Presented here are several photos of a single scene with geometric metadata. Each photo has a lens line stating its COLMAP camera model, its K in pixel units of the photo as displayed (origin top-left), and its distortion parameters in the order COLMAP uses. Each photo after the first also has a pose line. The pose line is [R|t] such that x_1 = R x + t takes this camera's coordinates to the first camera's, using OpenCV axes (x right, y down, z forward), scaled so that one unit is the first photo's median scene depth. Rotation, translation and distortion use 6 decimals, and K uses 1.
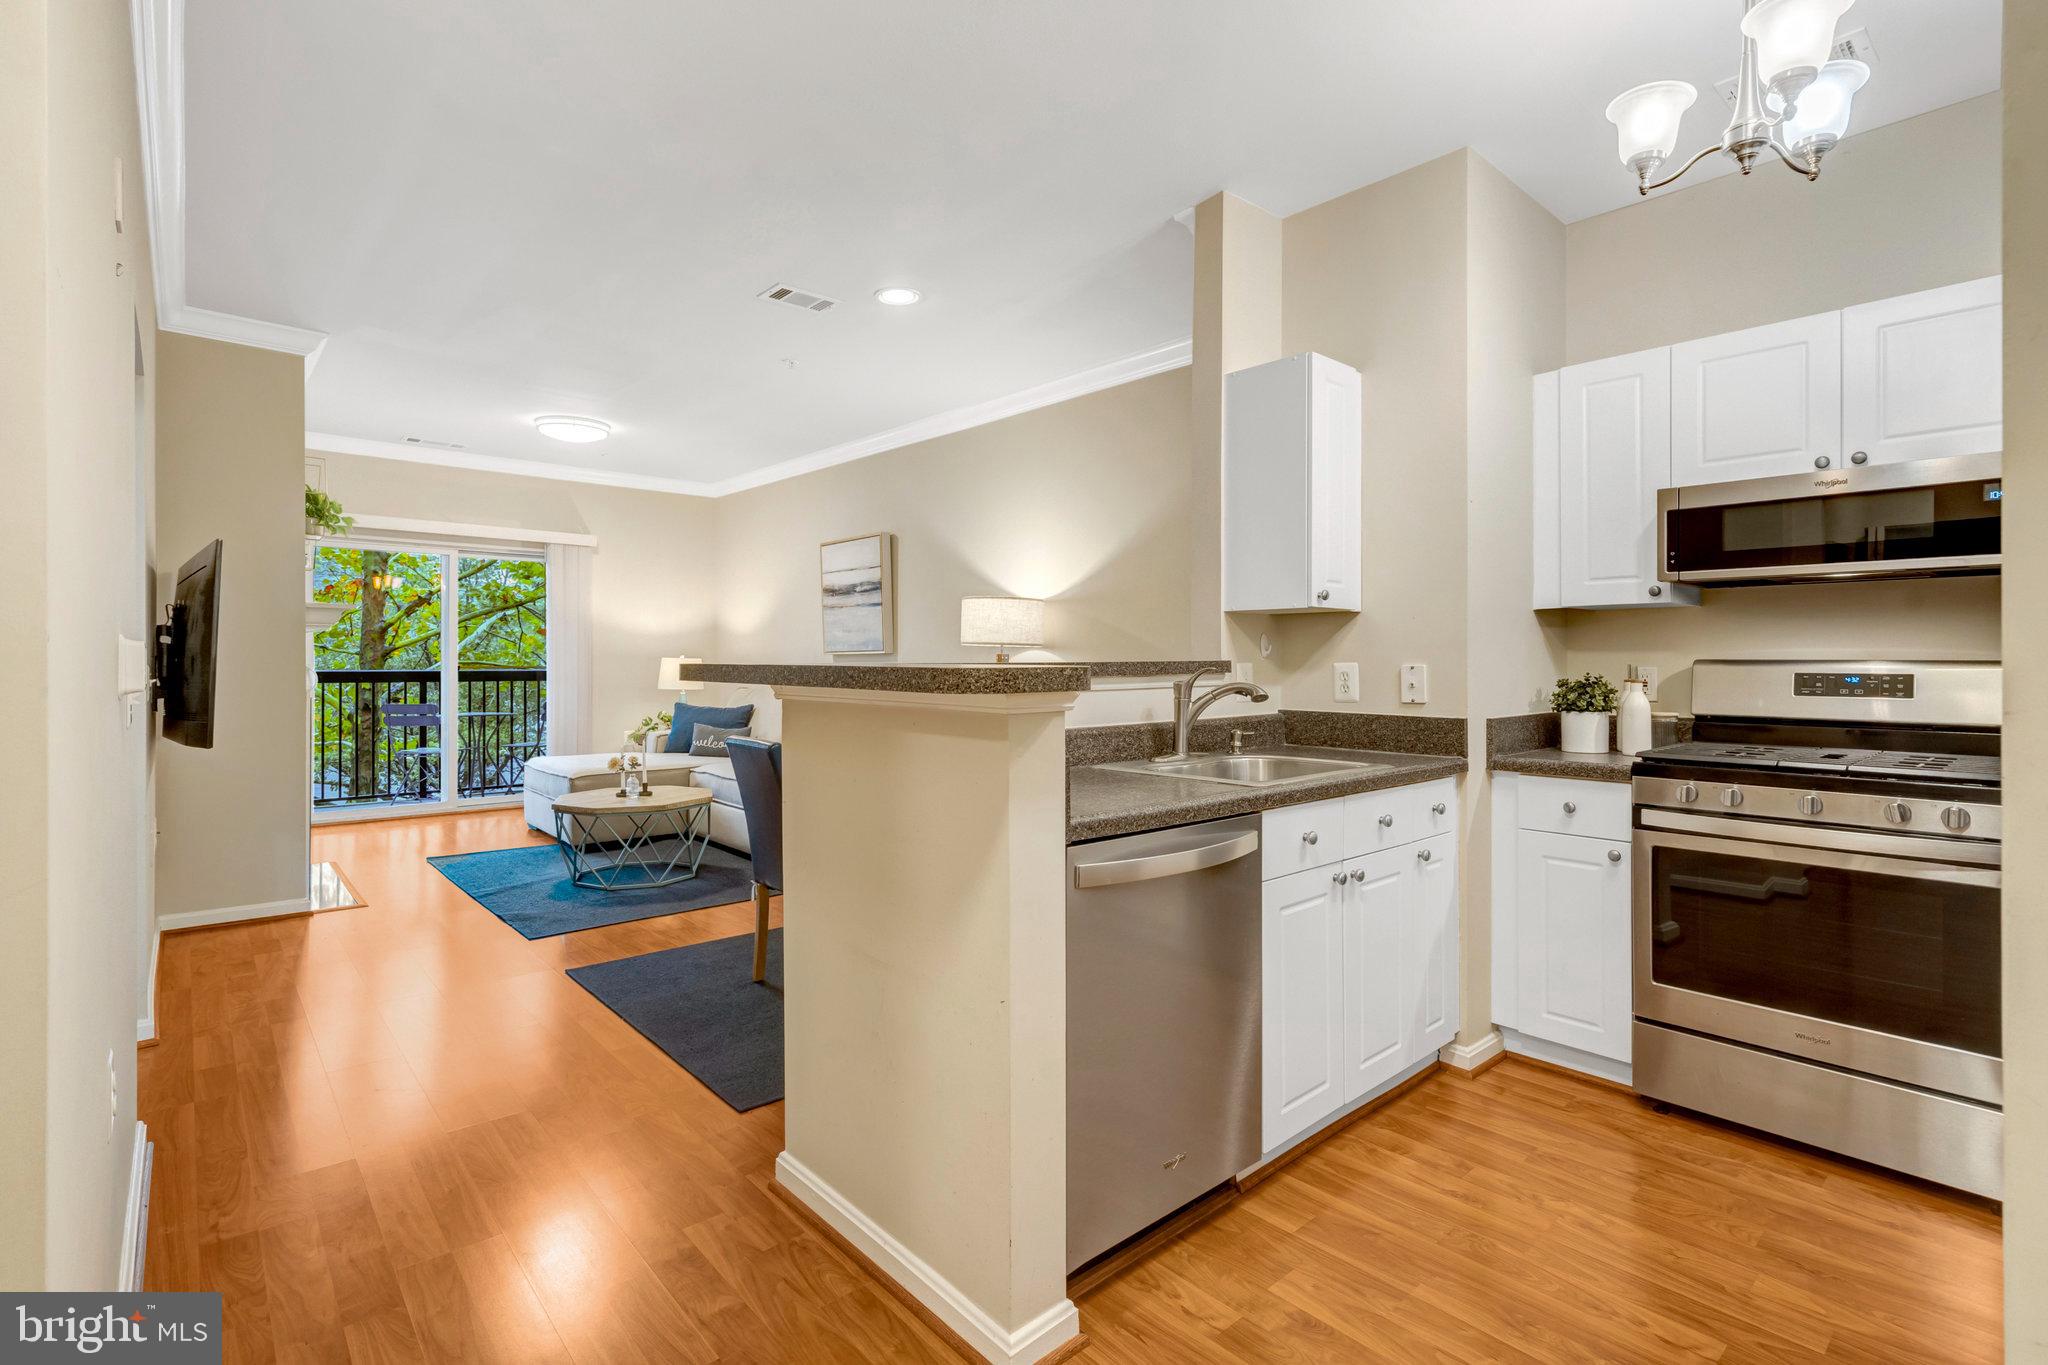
lens RADIAL K [[951.8, 0, 1023.7], [0, 951.8, 663.0], [0, 0, 1]] dist [-0.002247, -0.000208]
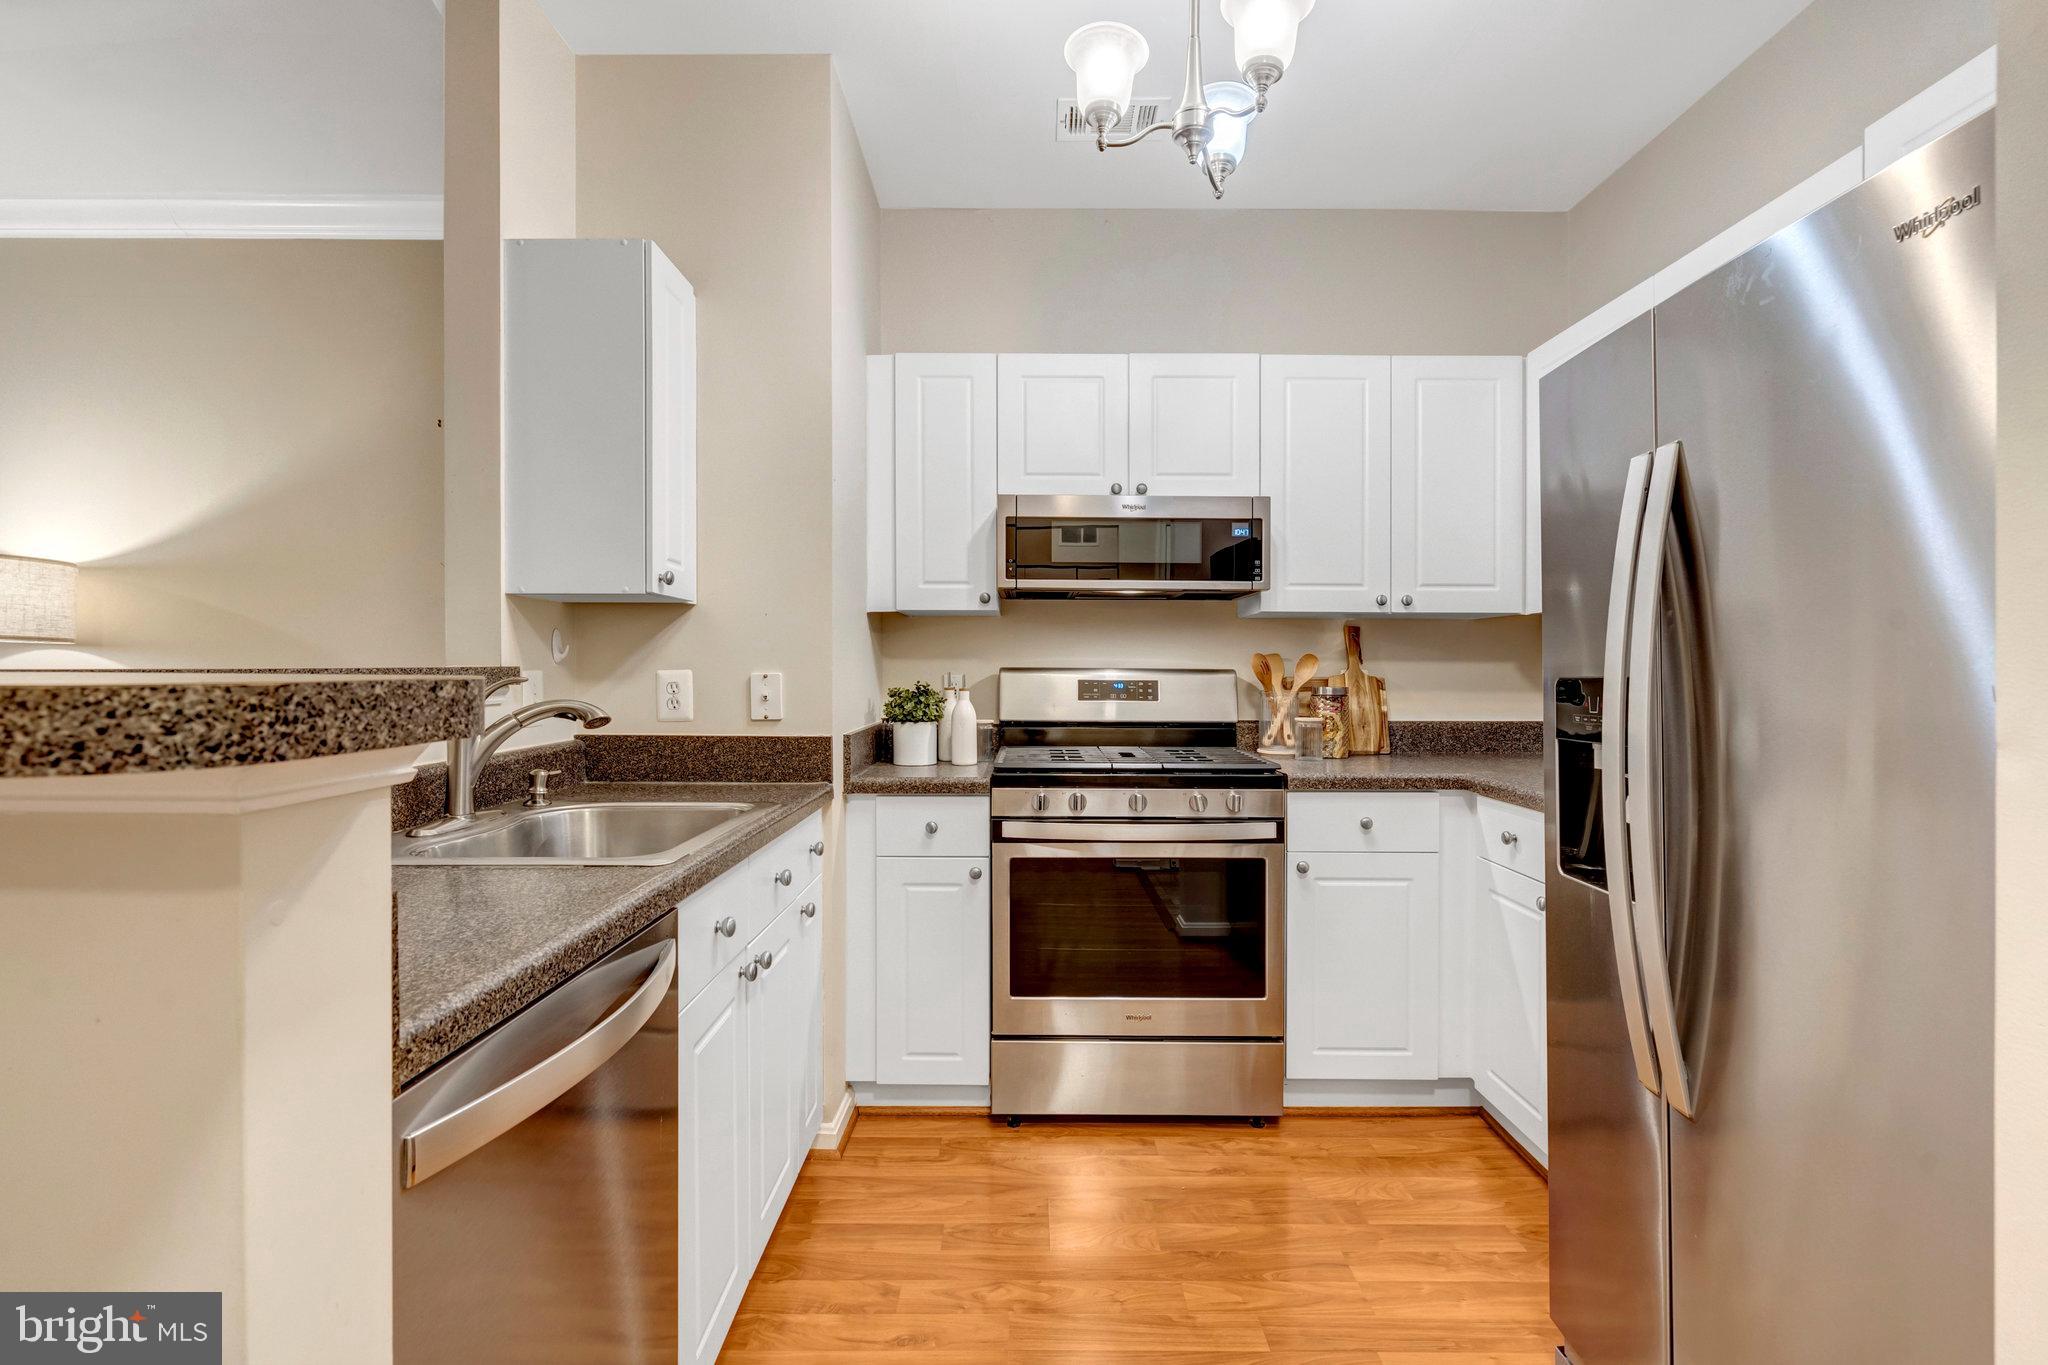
lens RADIAL K [[951.8, 0, 1029.7], [0, 951.8, 681.8], [0, 0, 1]] dist [-0.002247, -0.000208]
pose [[0.665953, -0.008100, 0.745949, -0.041071], [-0.000586, 0.999935, 0.011381, 0.000341], [-0.745993, -0.008017, 0.665905, 0.264347]]
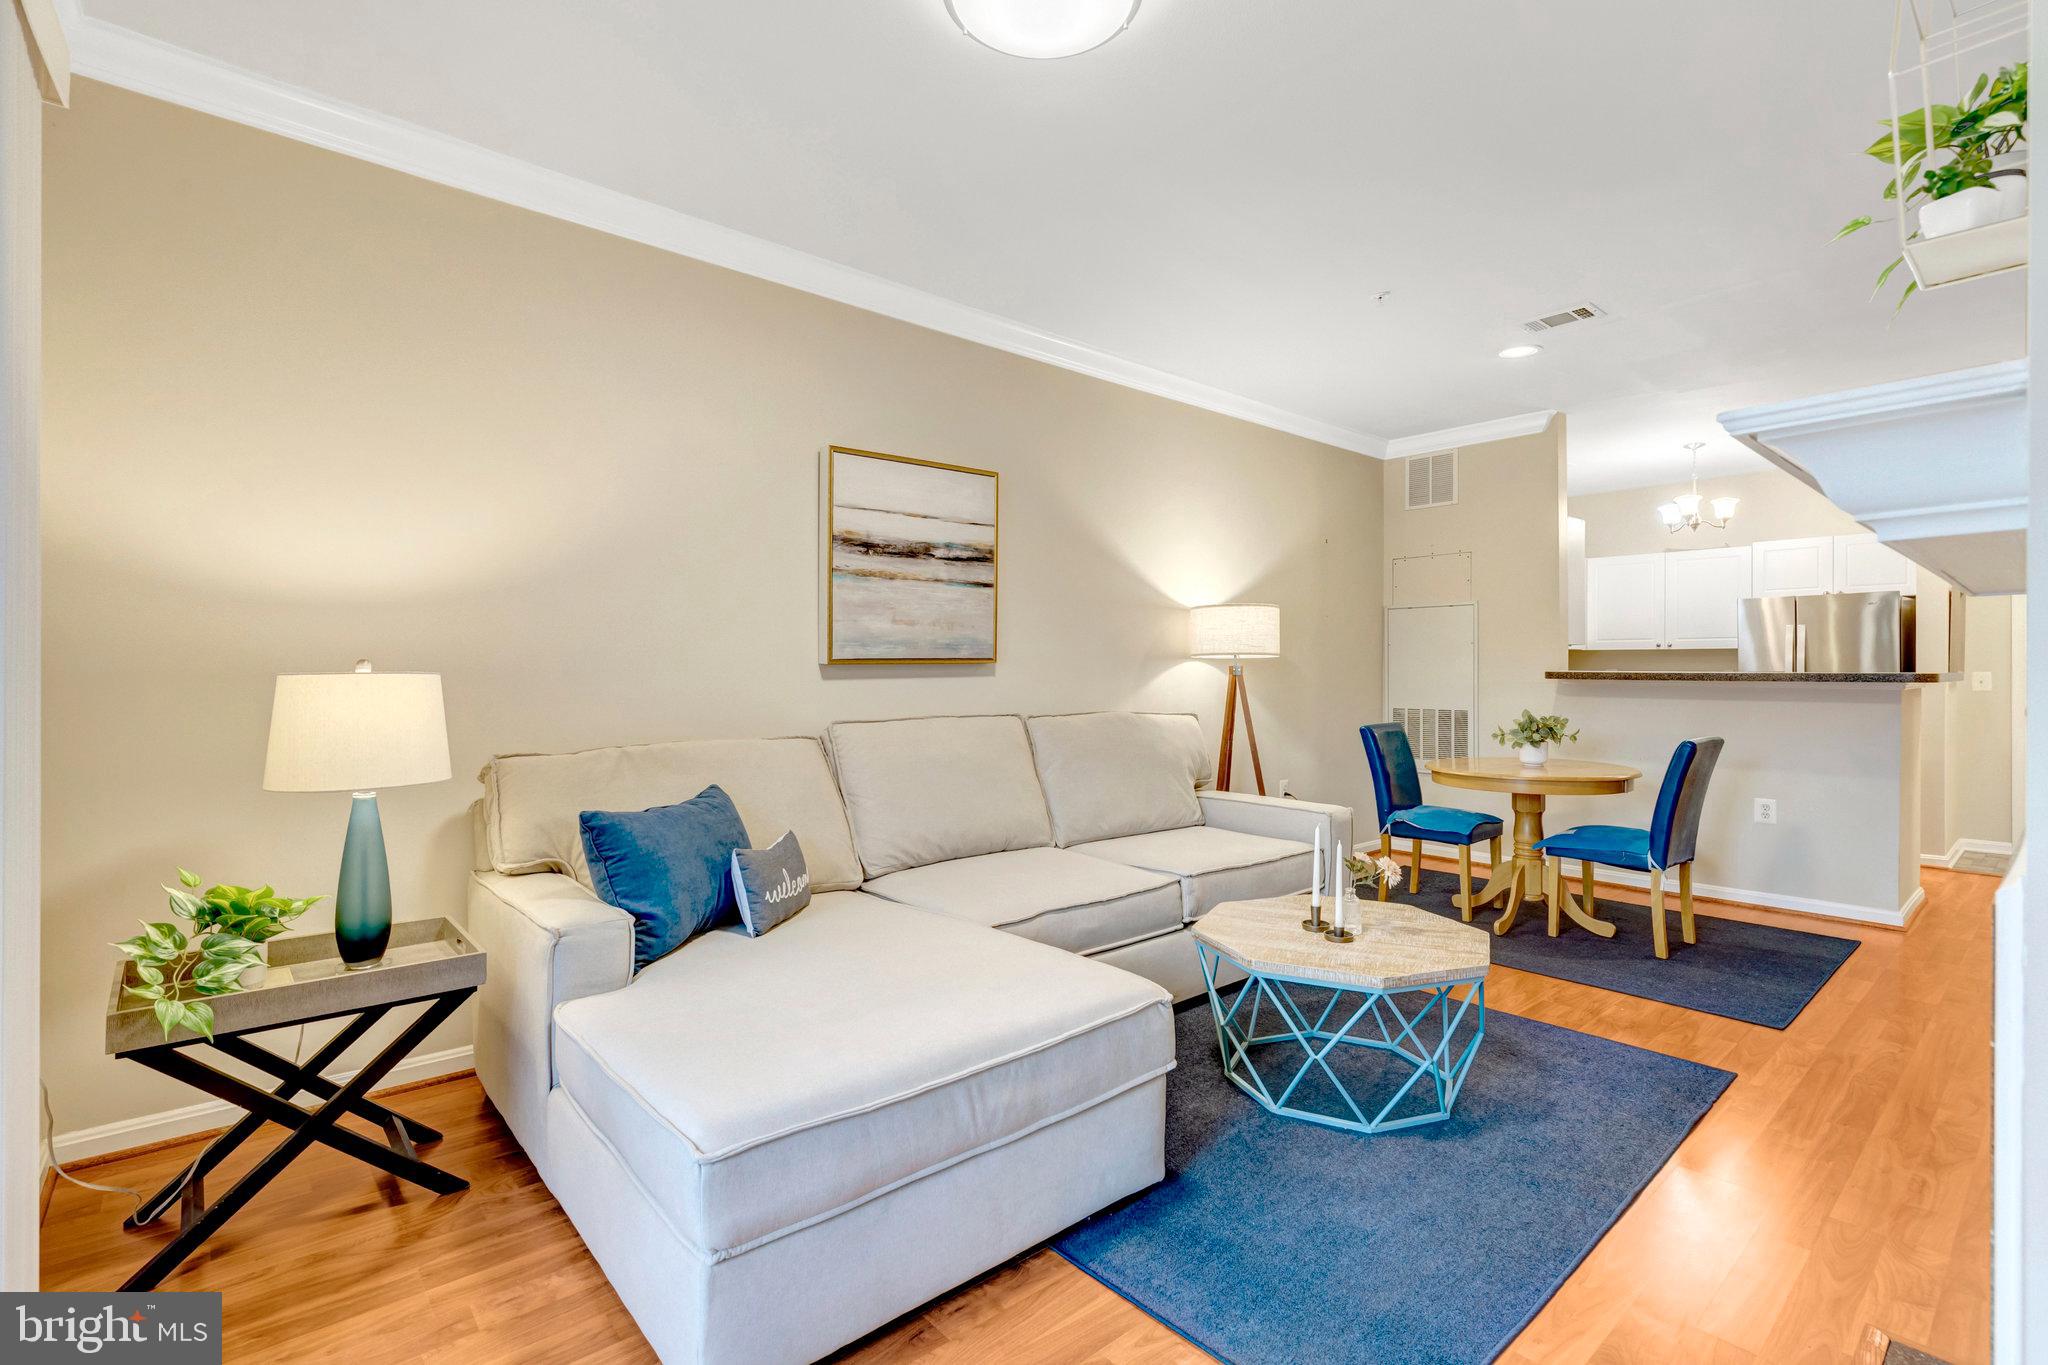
lens RADIAL K [[951.8, 0, 1017.1], [0, 951.8, 671.3], [0, 0, 1]] dist [-0.002247, -0.000208]
pose [[0.011451, -0.004903, 0.999922, -3.911939], [0.005207, 0.999975, 0.004843, -0.036380], [-0.999921, 0.005151, 0.011476, 4.859505]]
